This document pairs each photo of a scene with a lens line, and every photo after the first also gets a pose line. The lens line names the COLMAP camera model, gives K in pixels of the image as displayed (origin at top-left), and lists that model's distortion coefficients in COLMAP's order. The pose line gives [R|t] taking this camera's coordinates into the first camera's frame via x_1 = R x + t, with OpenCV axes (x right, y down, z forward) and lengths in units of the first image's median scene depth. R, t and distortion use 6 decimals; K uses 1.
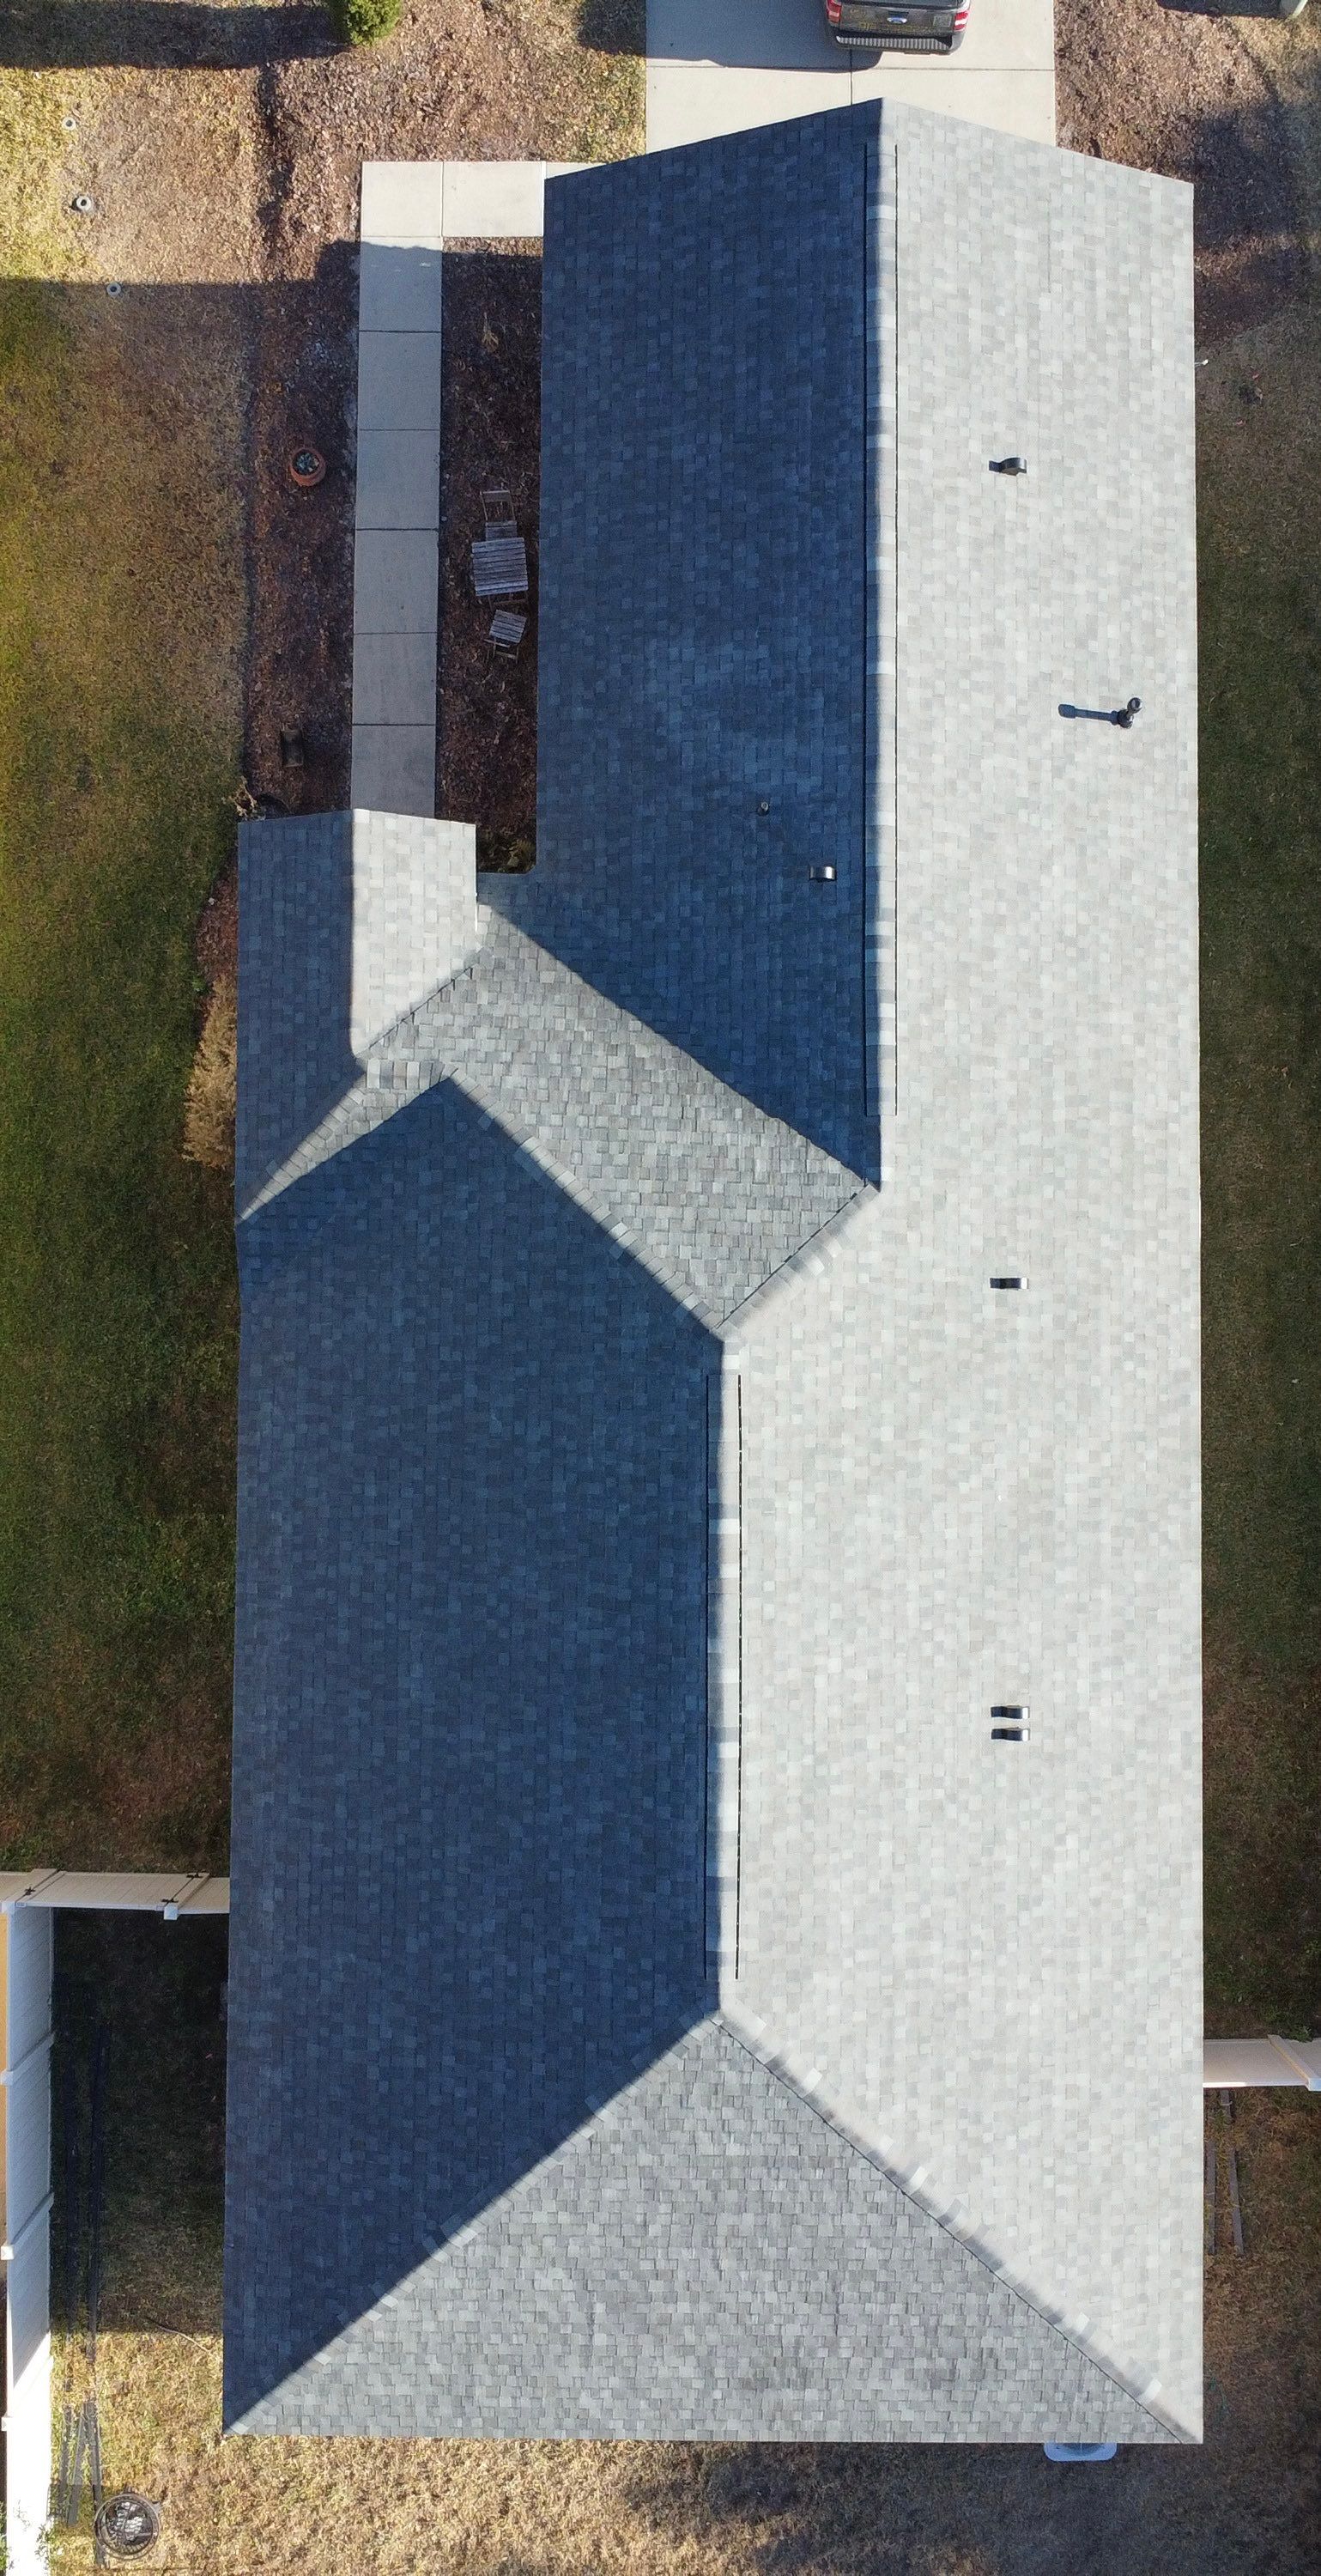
lens RADIAL K [[2475.6, 0, 678.6], [0, 2475.6, 1274.0], [0, 0, 1]] dist [-0.024912, 0.000000]
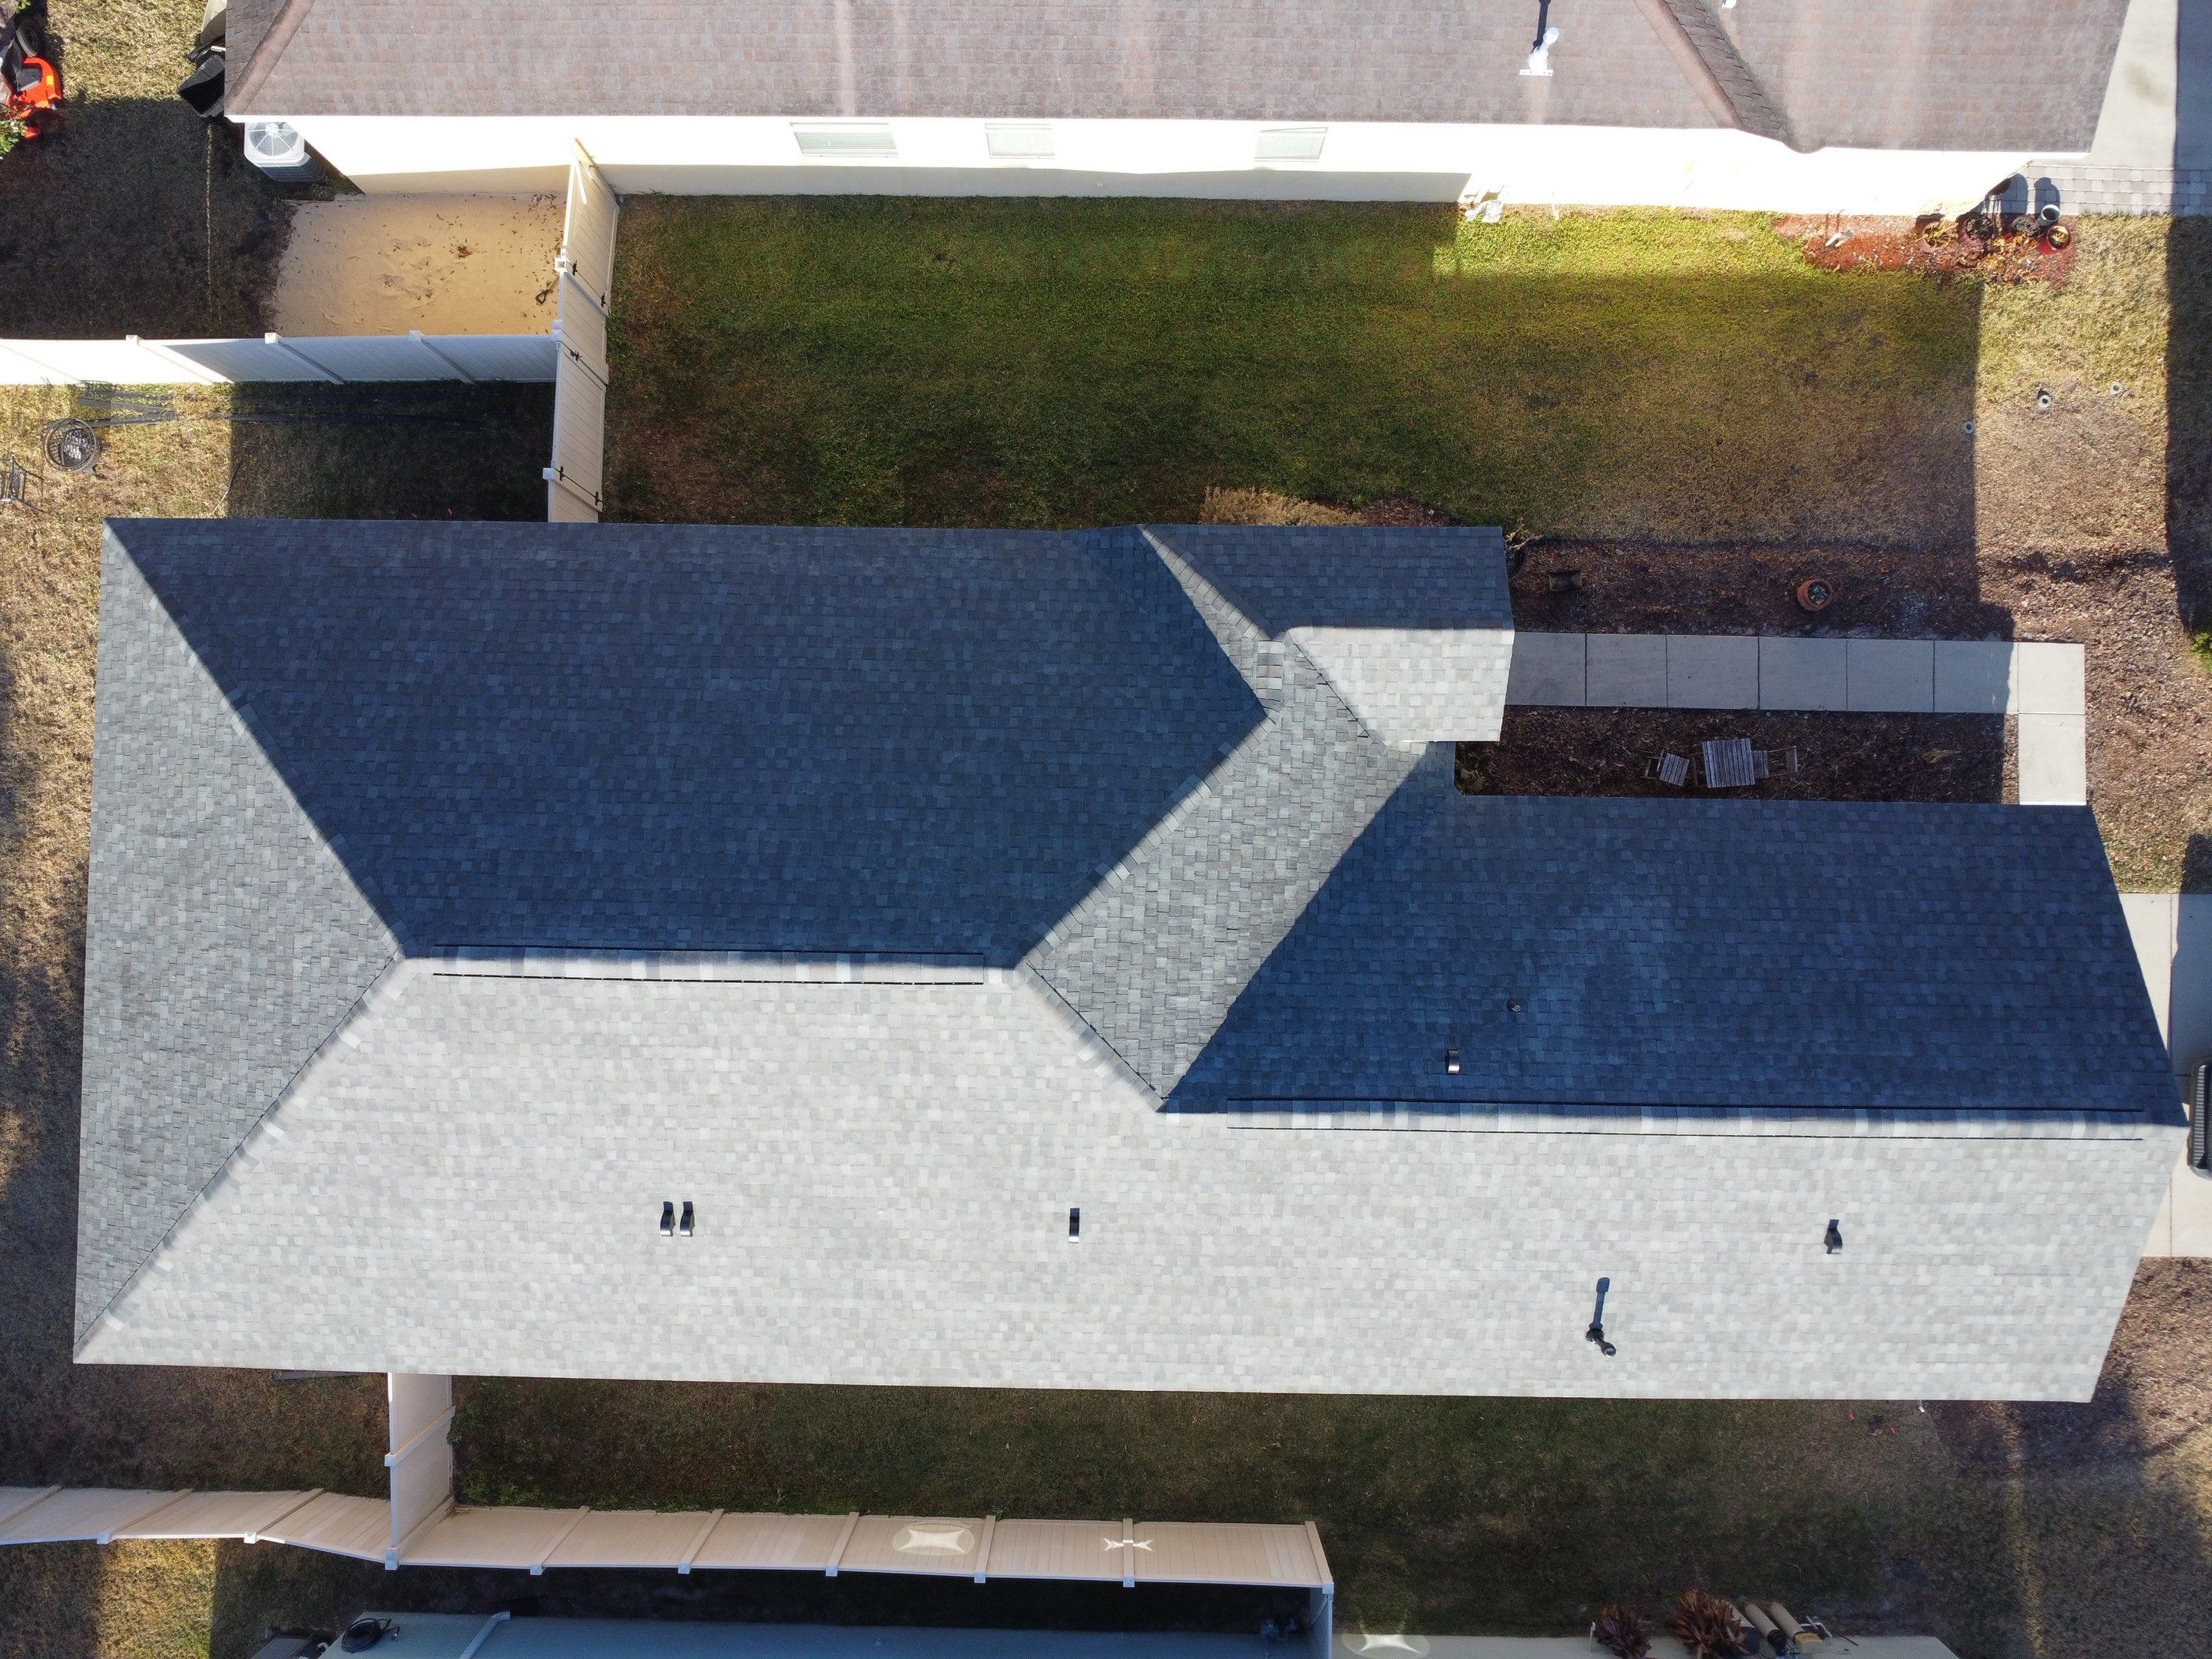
lens RADIAL K [[1602.0, 0, 1095.1], [0, 1602.0, 820.0], [0, 0, 1]] dist [-0.023813, -0.017643]
pose [[-0.009786, 0.999562, -0.027915, -0.026183], [-0.998131, -0.008080, 0.060573, -0.046829], [0.060321, 0.028455, 0.997773, 0.288452]]
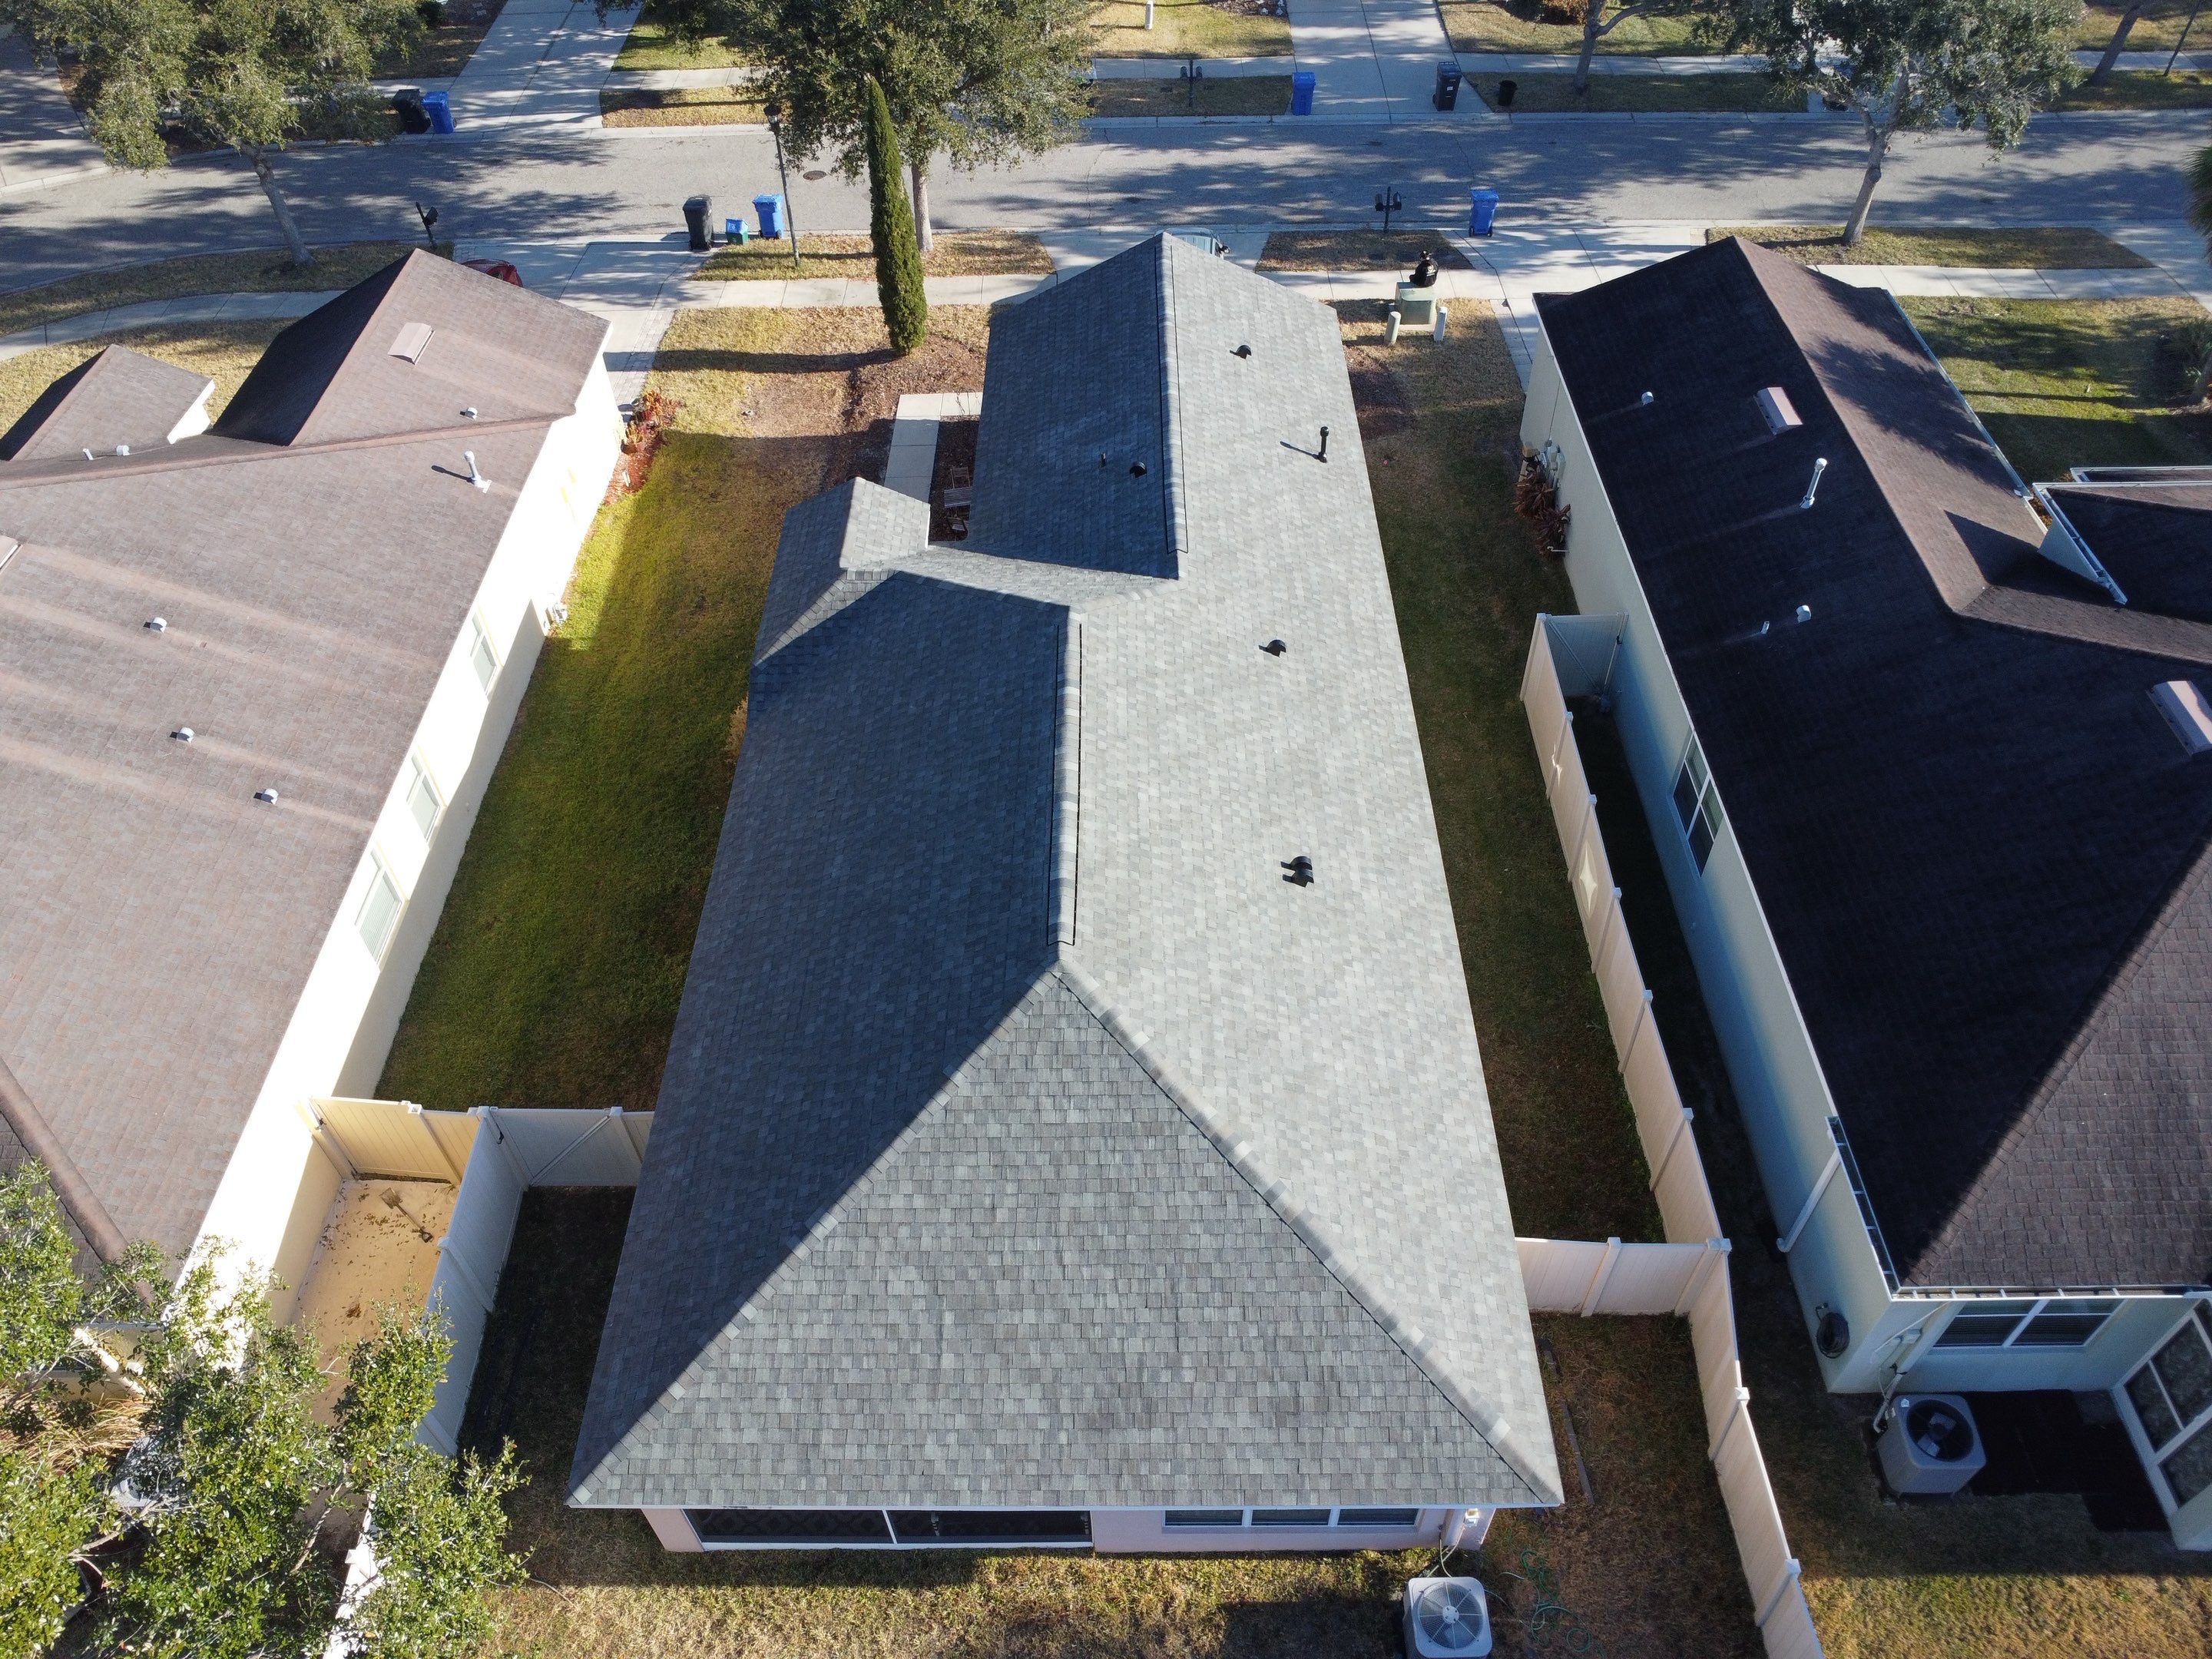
lens RADIAL K [[1602.0, 0, 1097.2], [0, 1602.0, 819.0], [0, 0, 1]] dist [-0.023813, -0.017643]
pose [[0.999502, -0.021423, -0.023183, 0.050447], [0.001001, 0.755590, -0.655044, 0.695890], [0.031550, 0.654695, 0.755235, 0.351484]]
